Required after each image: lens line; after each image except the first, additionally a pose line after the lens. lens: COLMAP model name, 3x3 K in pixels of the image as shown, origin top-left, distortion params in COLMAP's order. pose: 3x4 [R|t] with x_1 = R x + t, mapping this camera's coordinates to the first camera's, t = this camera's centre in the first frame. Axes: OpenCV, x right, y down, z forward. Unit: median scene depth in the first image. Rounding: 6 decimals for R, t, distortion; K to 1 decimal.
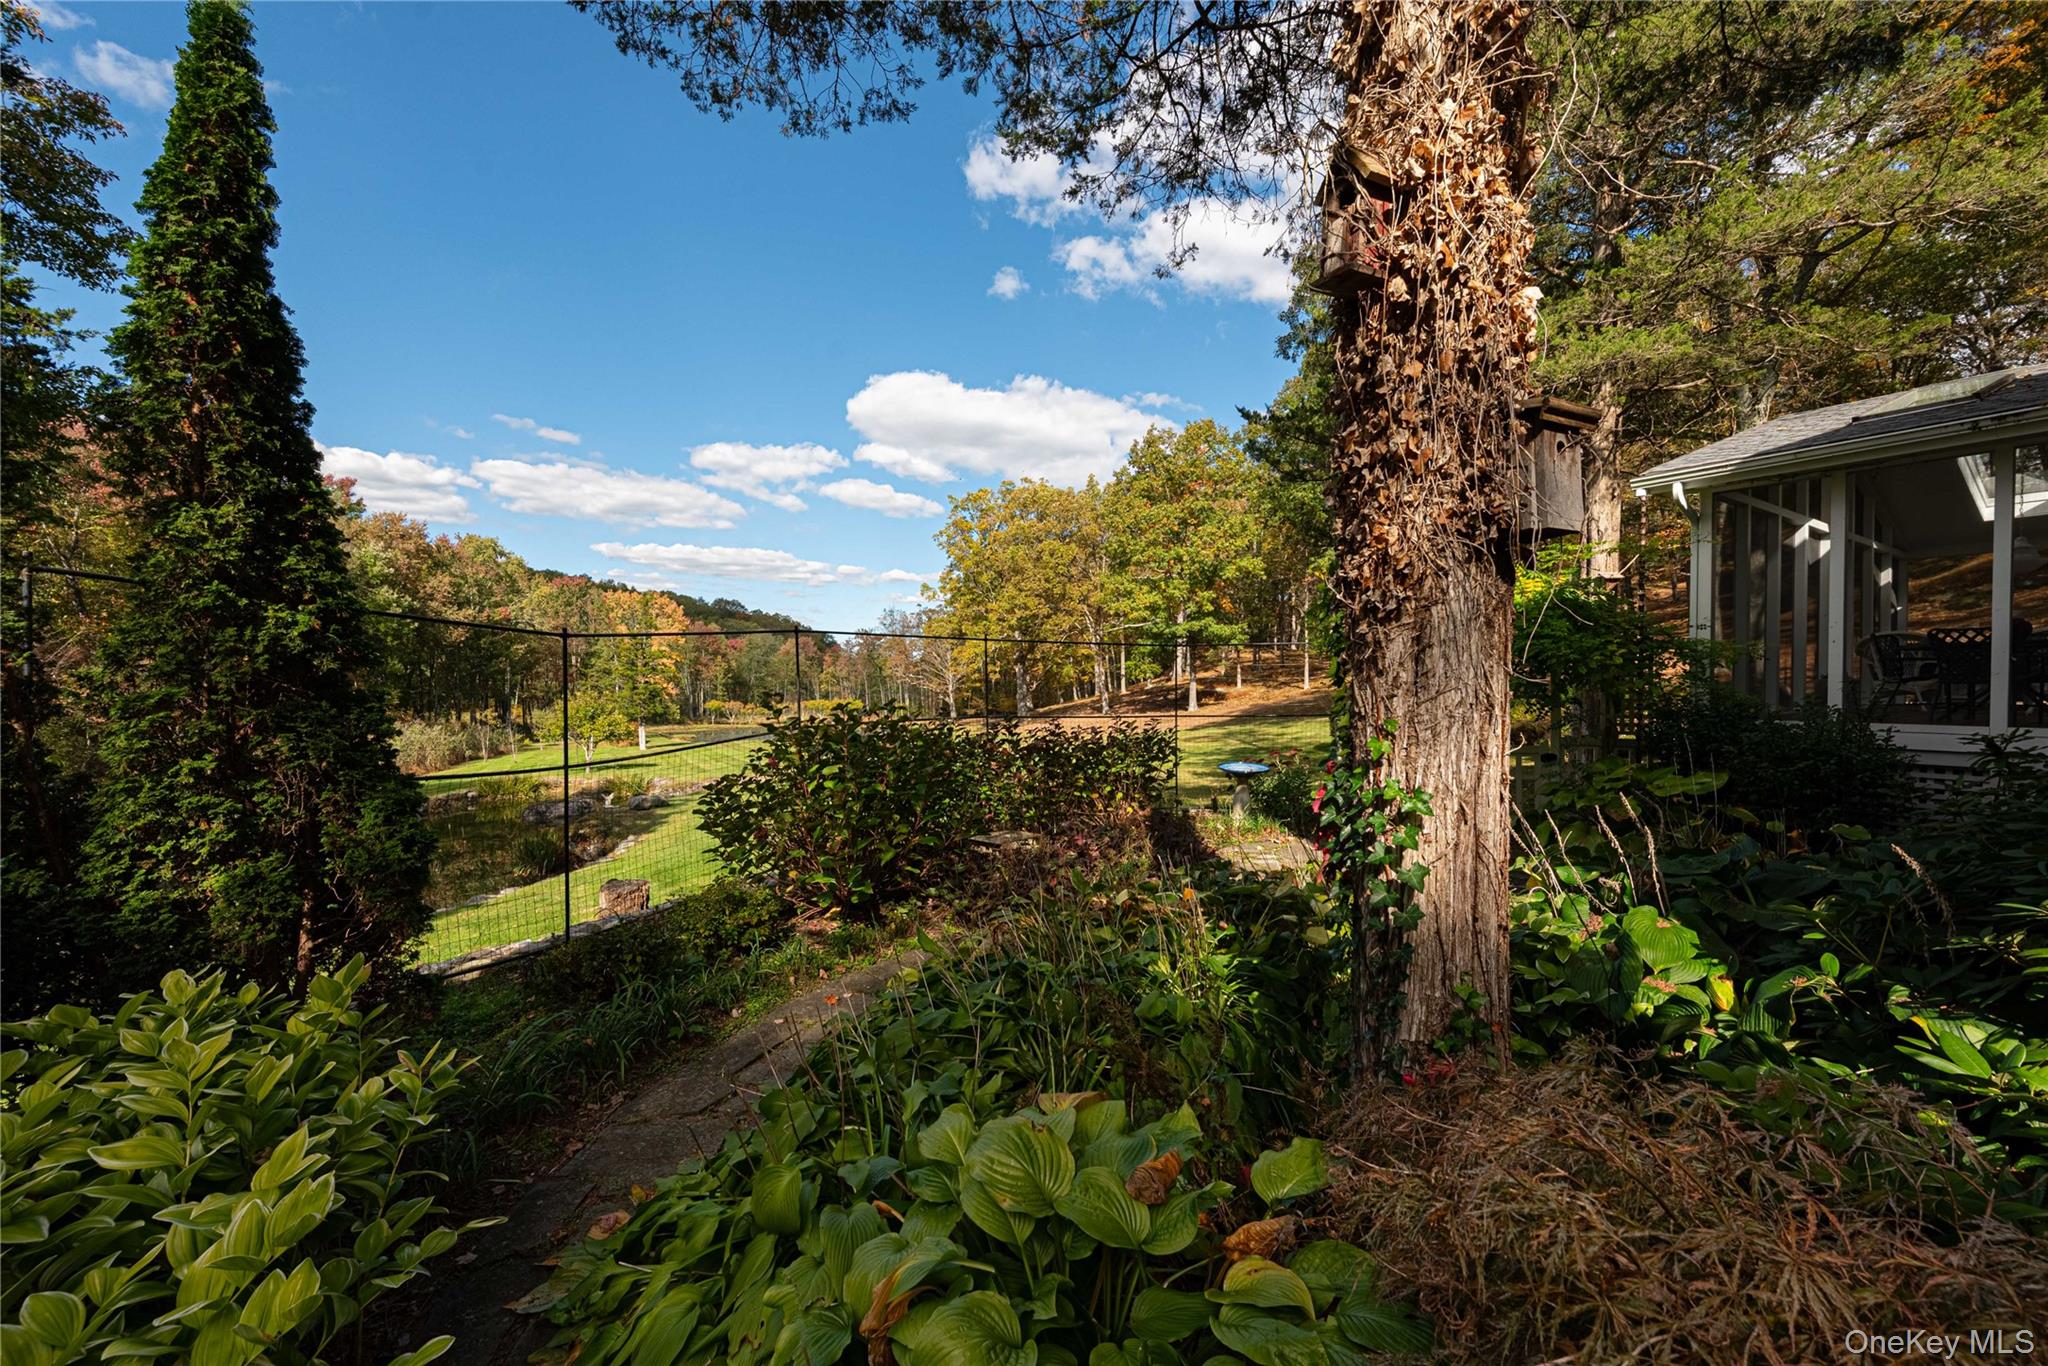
lens RADIAL K [[799.1, 0, 1024.0], [0, 799.1, 683.0], [0, 0, 1]] dist [0.000404, -0.000009]
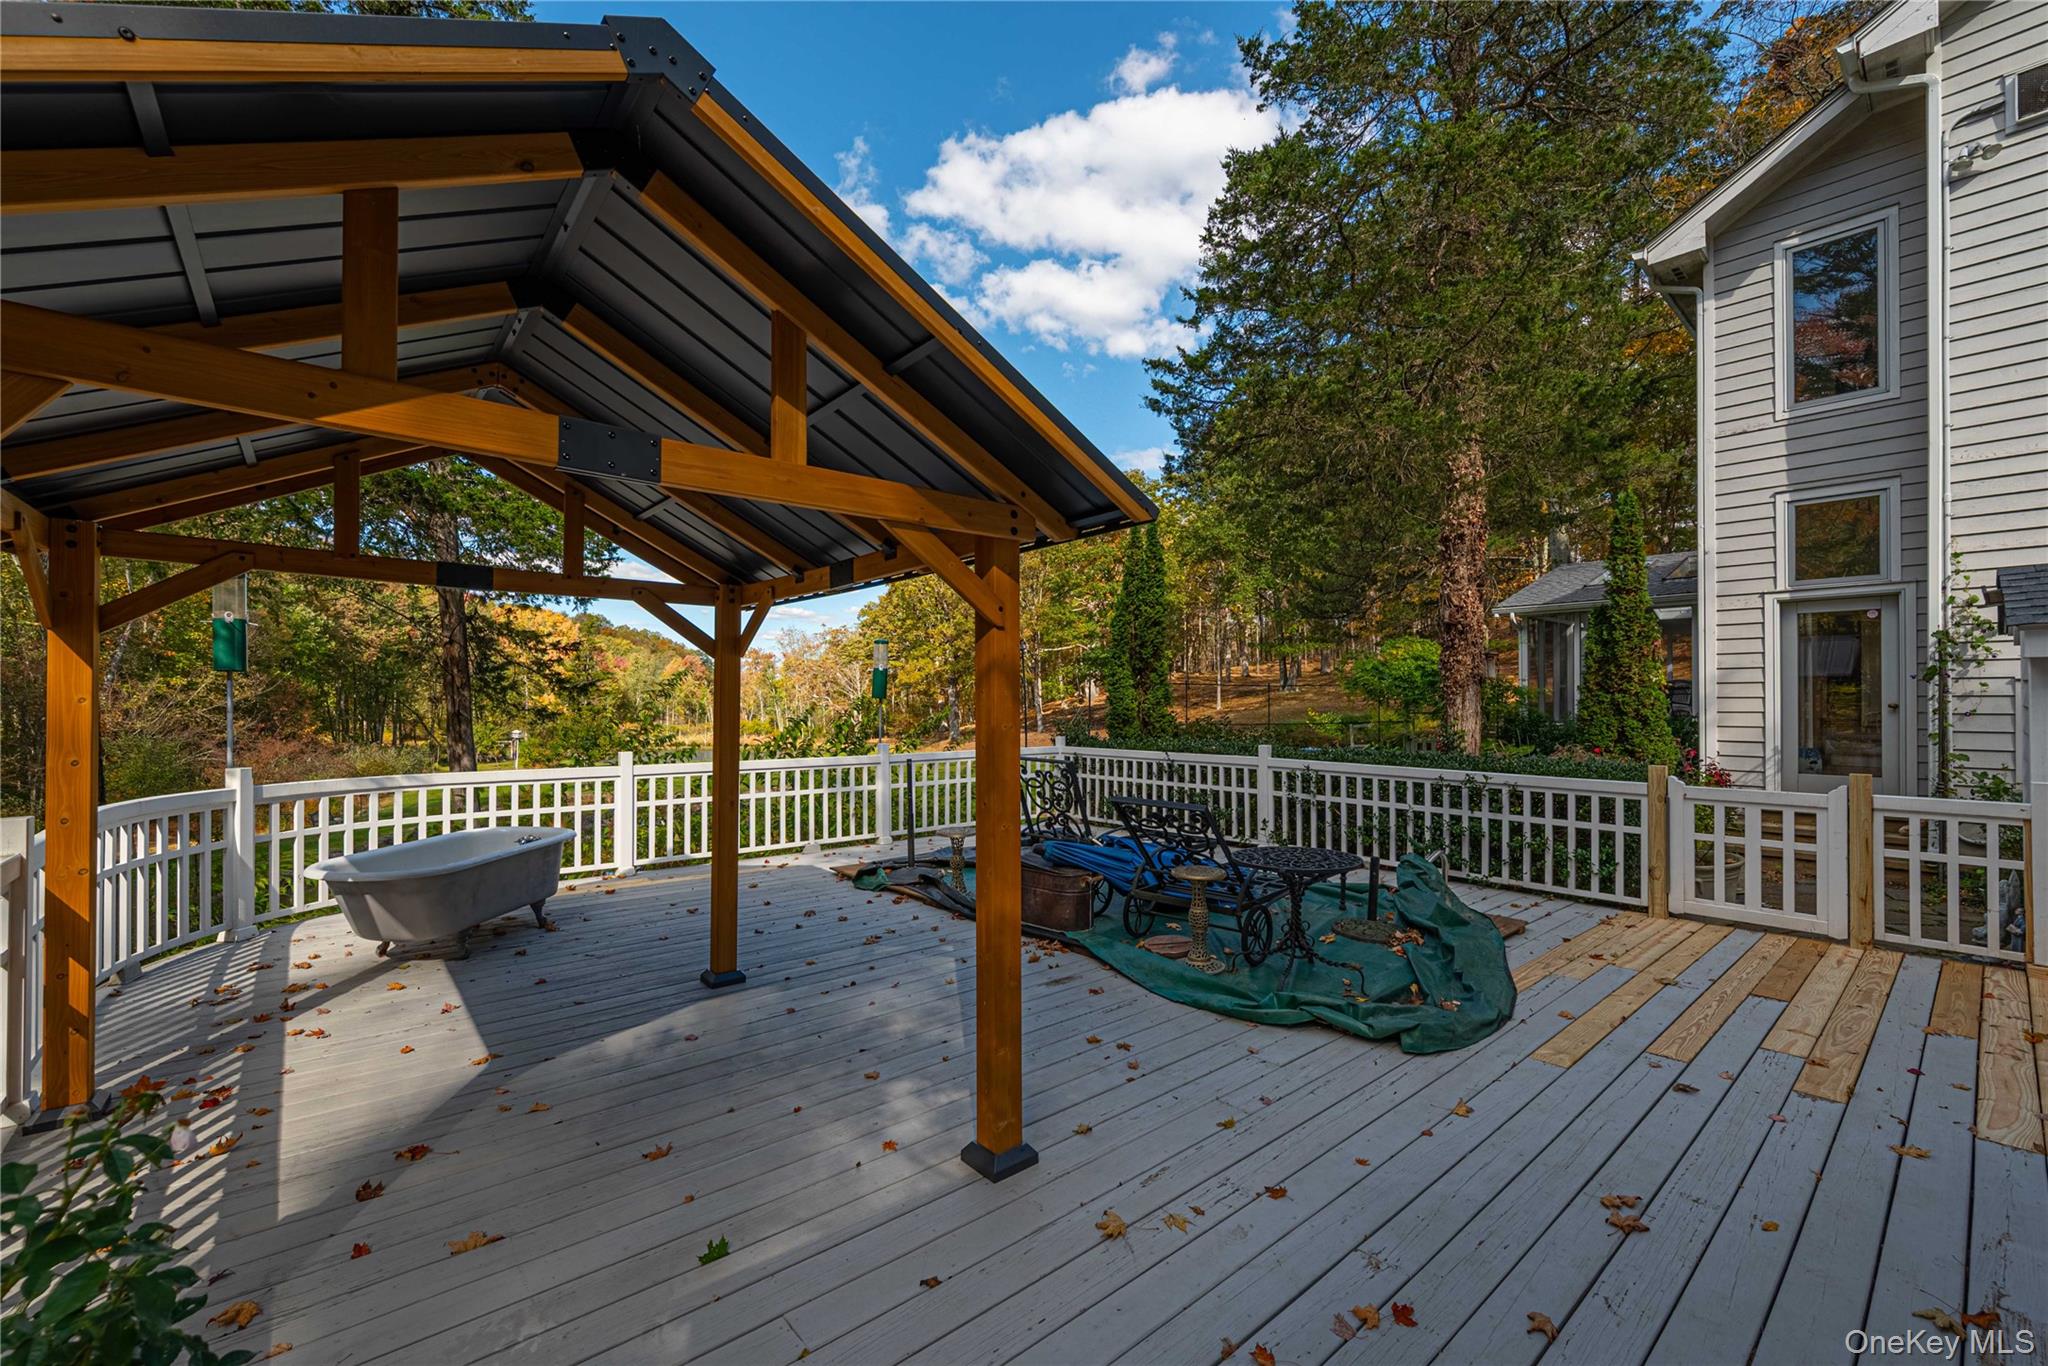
lens RADIAL K [[837.9, 0, 1024.0], [0, 837.9, 683.0], [0, 0, 1]] dist [0.000053, 0.000005]
pose [[0.987915, 0.002292, 0.154982, -0.112644], [0.001457, 0.999709, -0.024072, -0.001266], [-0.154993, 0.024007, 0.987624, -0.138583]]
